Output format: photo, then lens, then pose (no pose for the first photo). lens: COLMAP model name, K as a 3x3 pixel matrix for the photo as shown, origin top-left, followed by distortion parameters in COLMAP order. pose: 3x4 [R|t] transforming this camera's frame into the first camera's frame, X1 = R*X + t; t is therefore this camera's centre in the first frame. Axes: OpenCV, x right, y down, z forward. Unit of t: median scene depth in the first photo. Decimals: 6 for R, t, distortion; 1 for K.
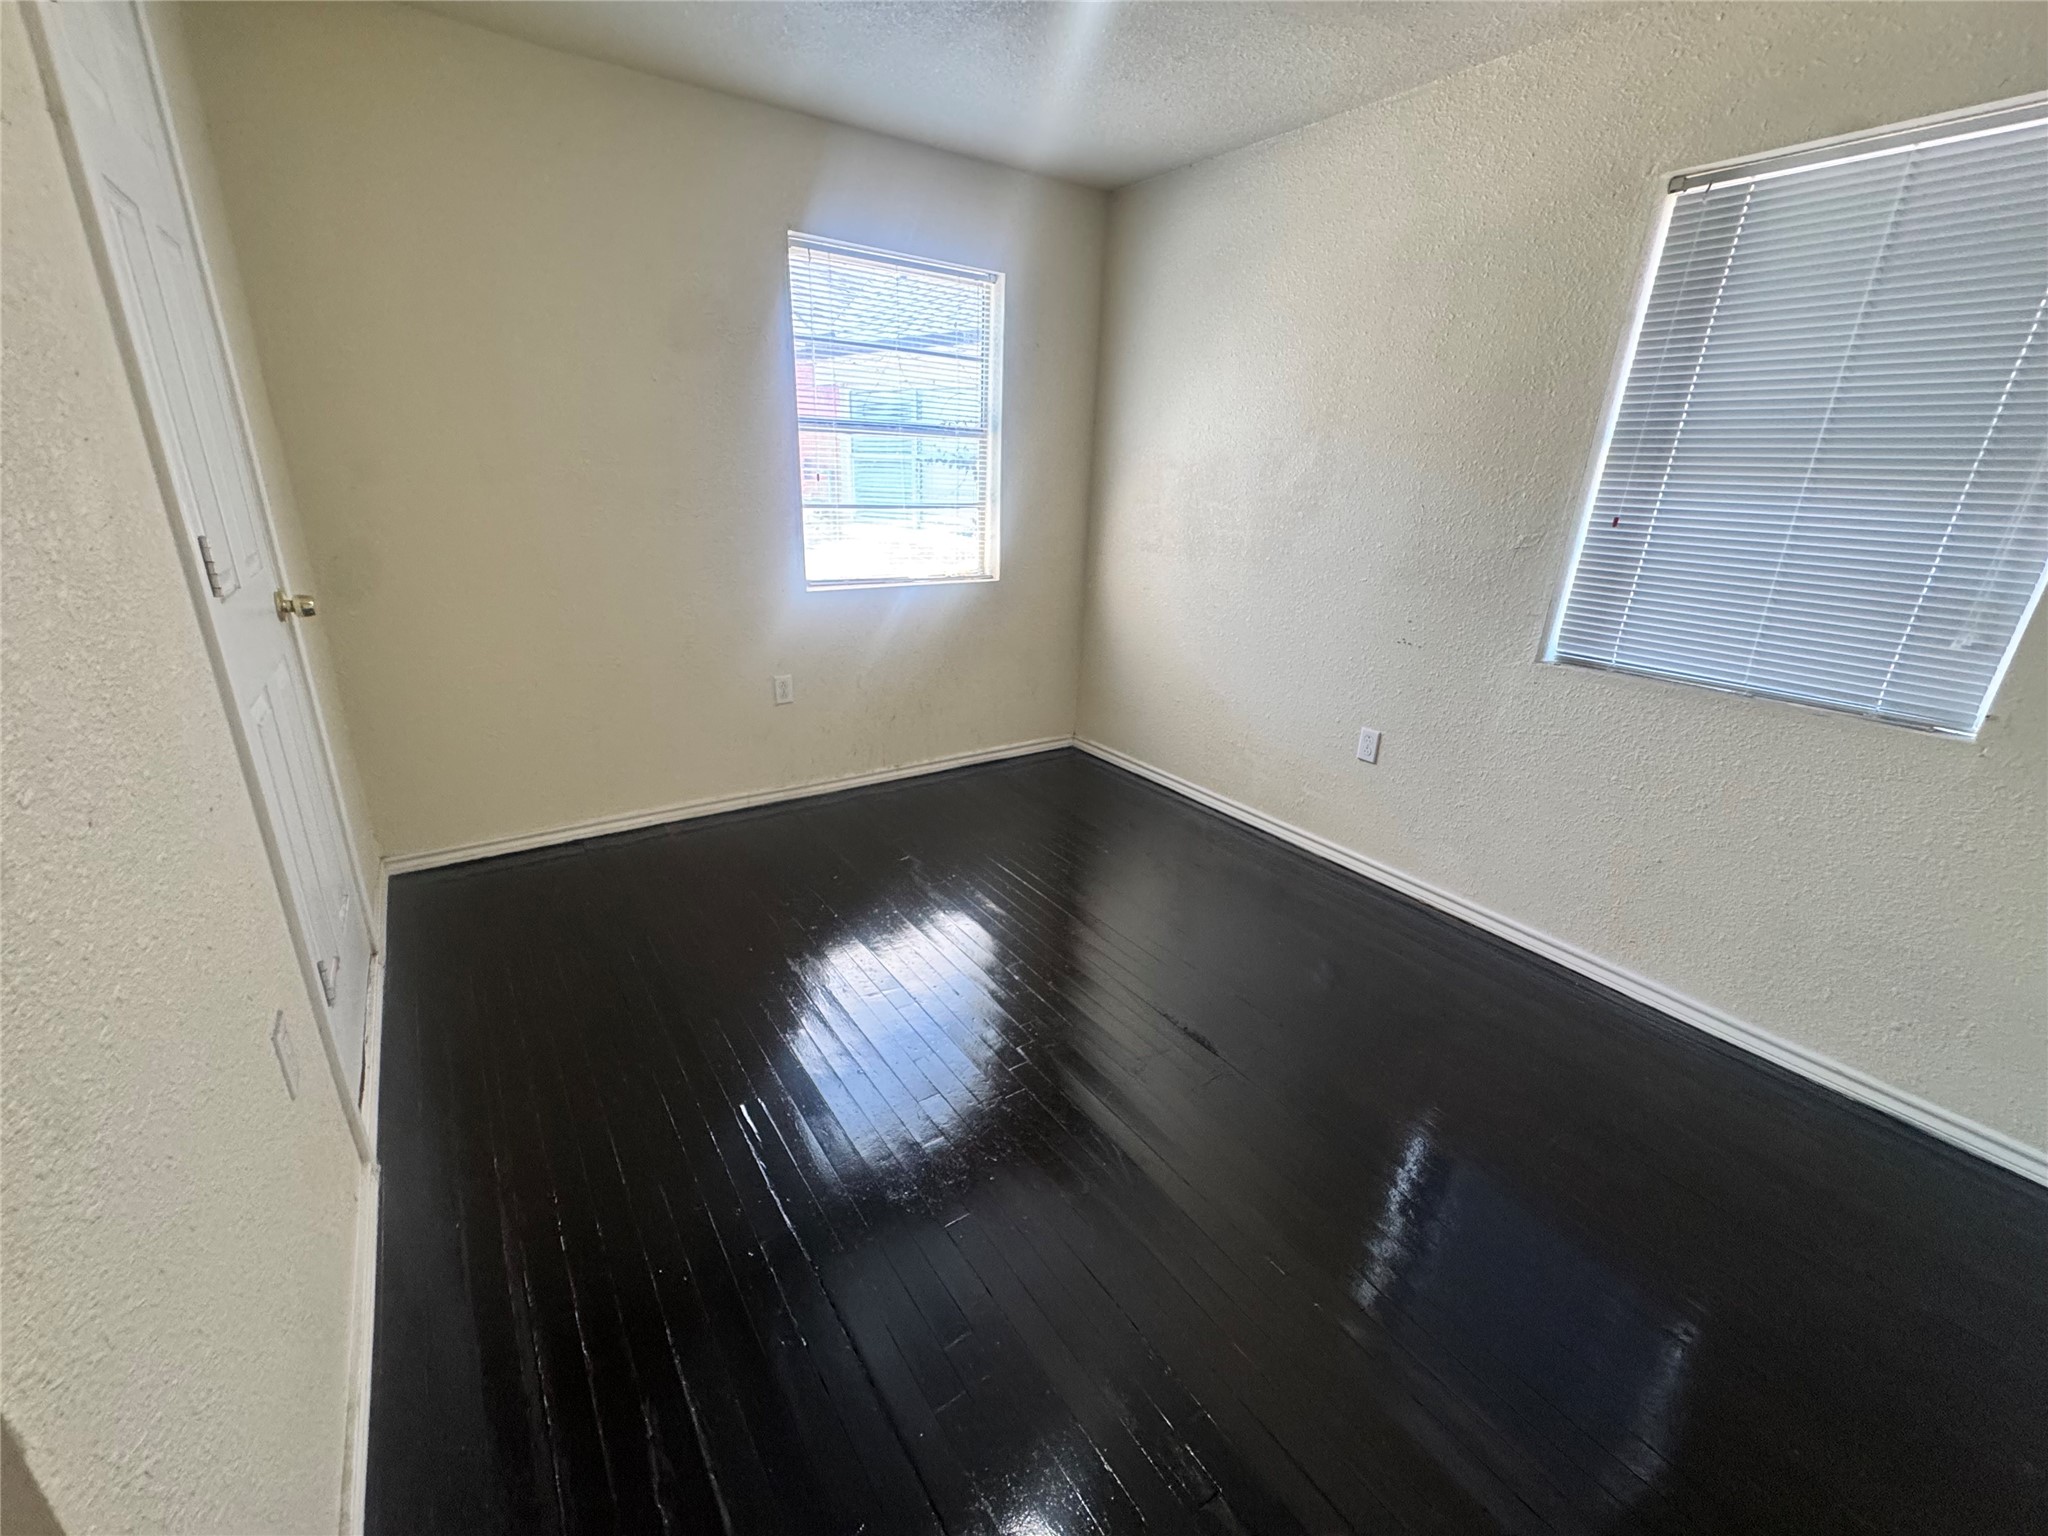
lens RADIAL K [[831.5, 0, 1019.2], [0, 831.5, 771.1], [0, 0, 1]] dist [0.000912, 0.000425]
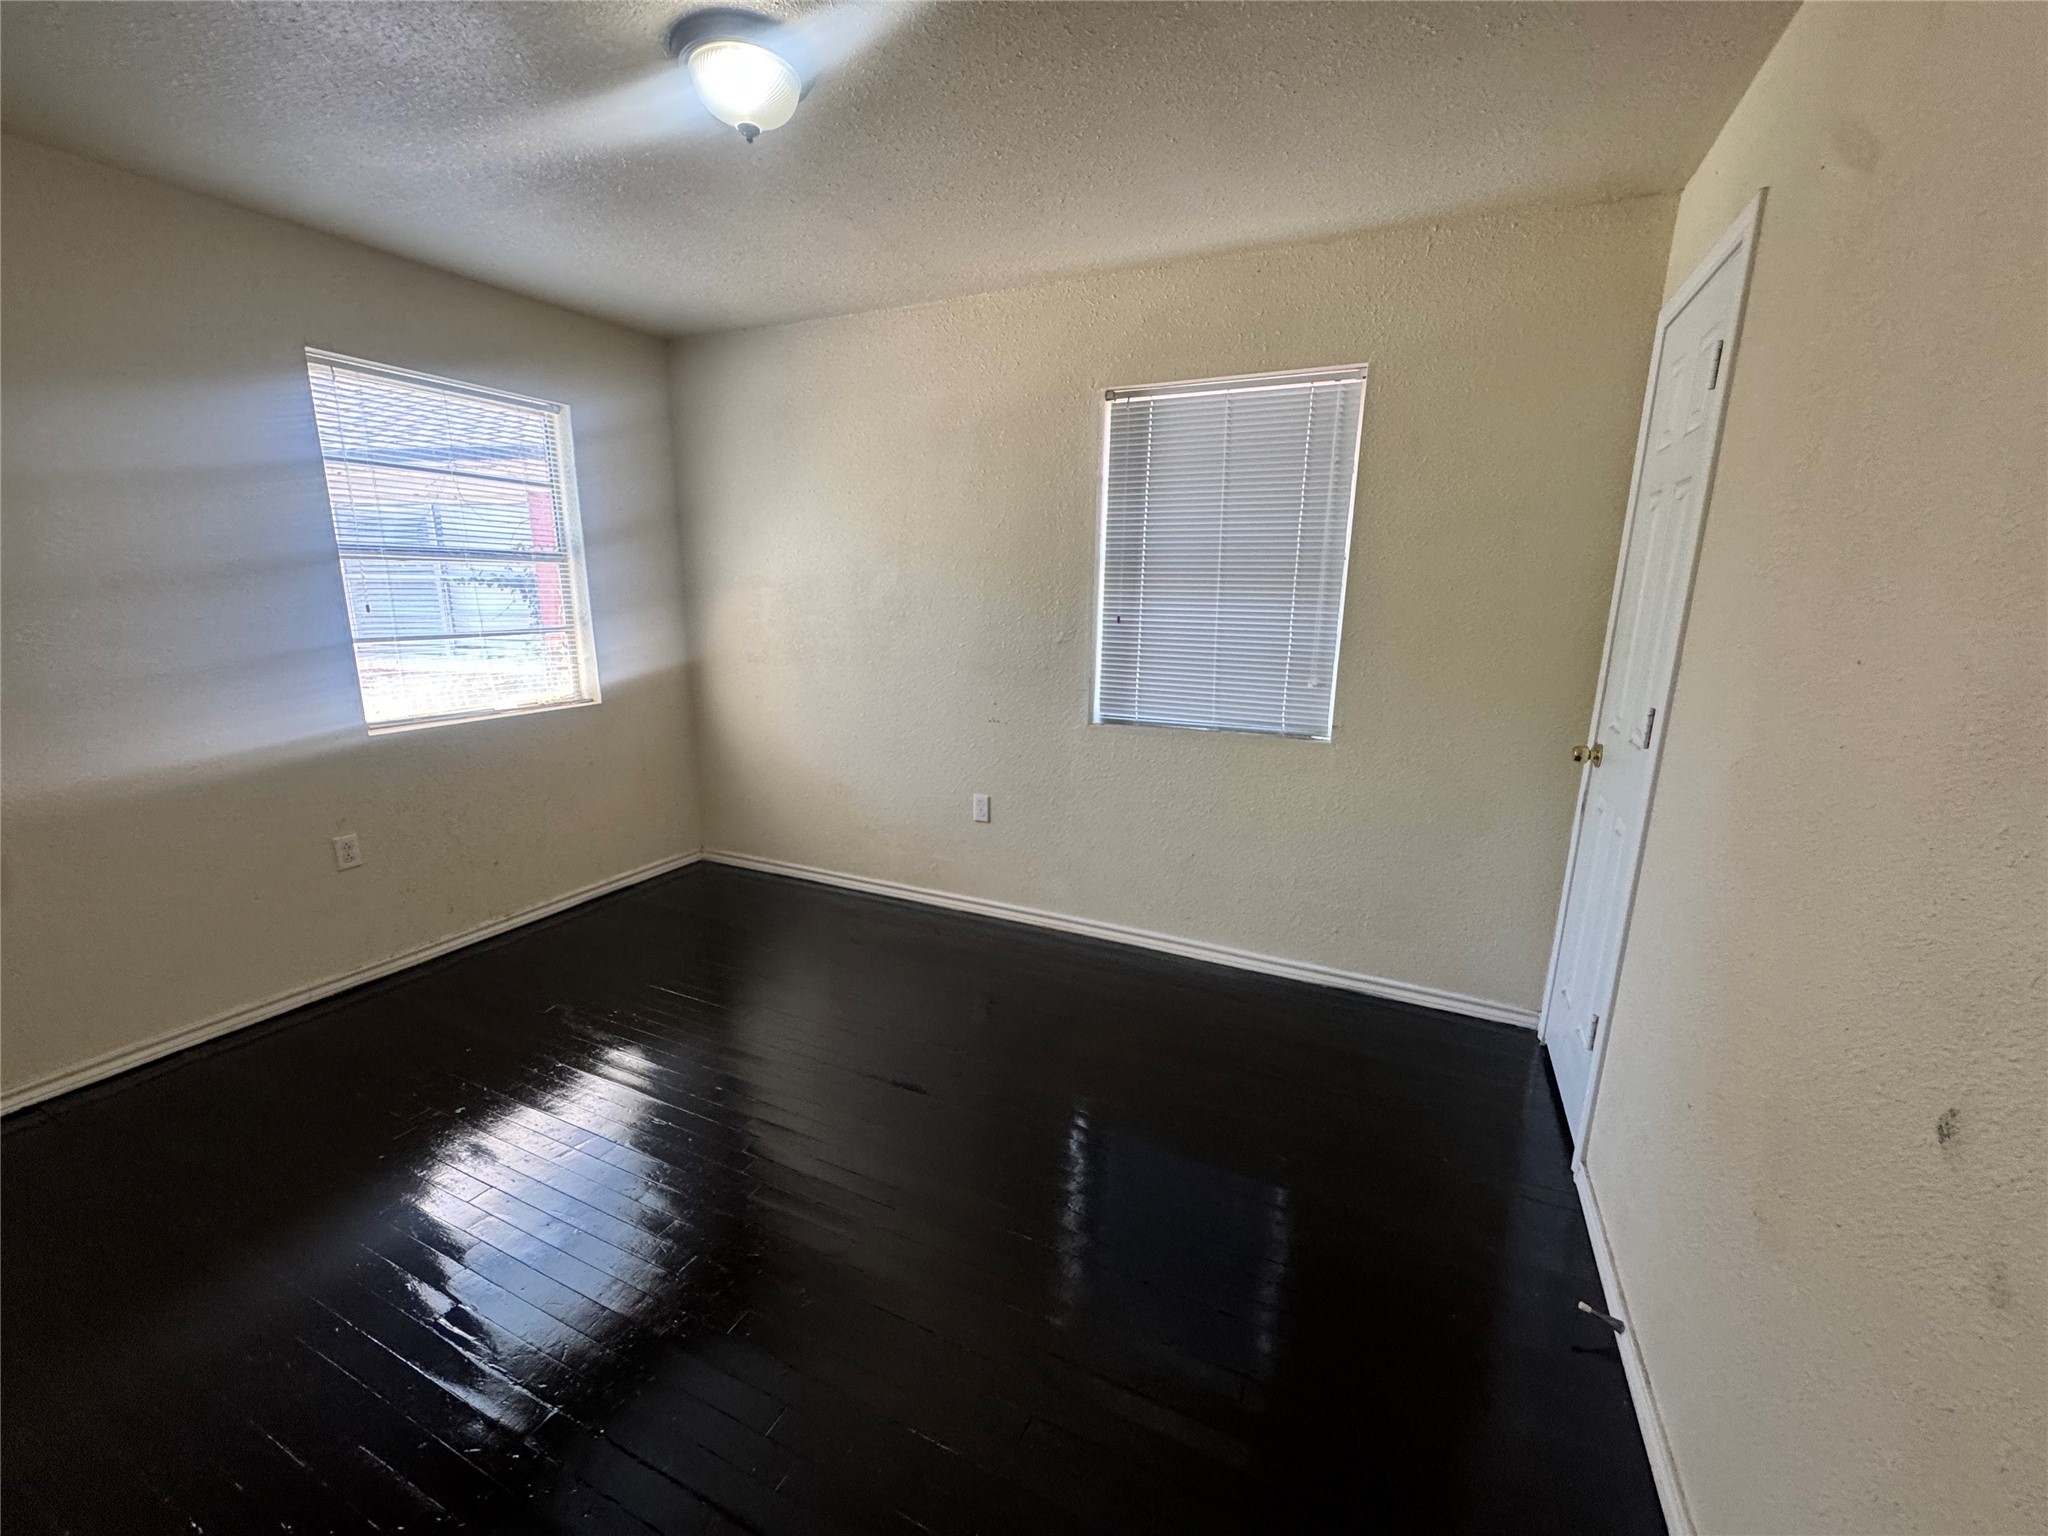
lens RADIAL K [[831.5, 0, 1023.6], [0, 831.5, 775.0], [0, 0, 1]] dist [0.000912, 0.000425]
pose [[0.866667, -0.135180, 0.480223, -0.086582], [0.188903, 0.979836, -0.065098, 0.010400], [-0.461740, 0.147134, 0.874727, -0.072145]]
